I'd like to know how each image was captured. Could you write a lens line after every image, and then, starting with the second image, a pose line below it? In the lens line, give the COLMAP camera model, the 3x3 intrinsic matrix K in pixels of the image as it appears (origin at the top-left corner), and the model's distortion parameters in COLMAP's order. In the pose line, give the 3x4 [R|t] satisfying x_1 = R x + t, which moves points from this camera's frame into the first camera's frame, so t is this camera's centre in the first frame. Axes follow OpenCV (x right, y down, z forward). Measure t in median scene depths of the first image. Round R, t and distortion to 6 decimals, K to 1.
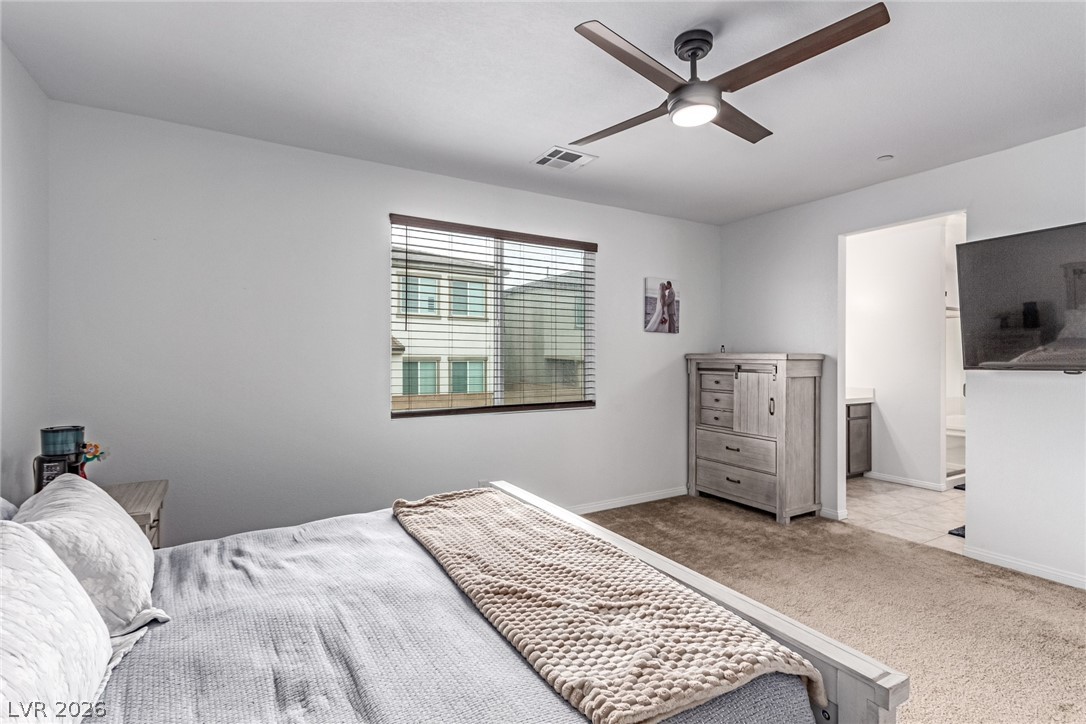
lens RADIAL K [[503.6, 0, 548.6], [0, 503.6, 358.8], [0, 0, 1]] dist [0.004182, 0.001680]
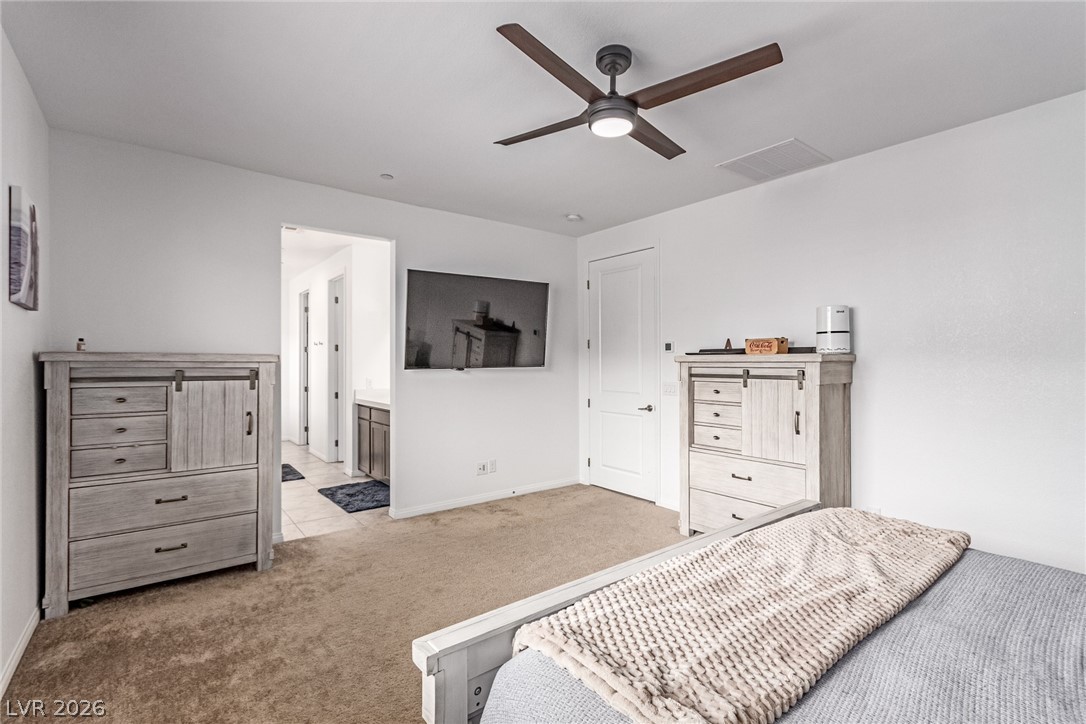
lens RADIAL K [[503.6, 0, 550.1], [0, 503.6, 357.6], [0, 0, 1]] dist [0.004182, 0.001680]
pose [[-0.131569, 0.004318, 0.991298, -0.396906], [-0.000230, 0.999990, -0.004387, -0.001833], [-0.991307, -0.000805, -0.131566, 0.690231]]
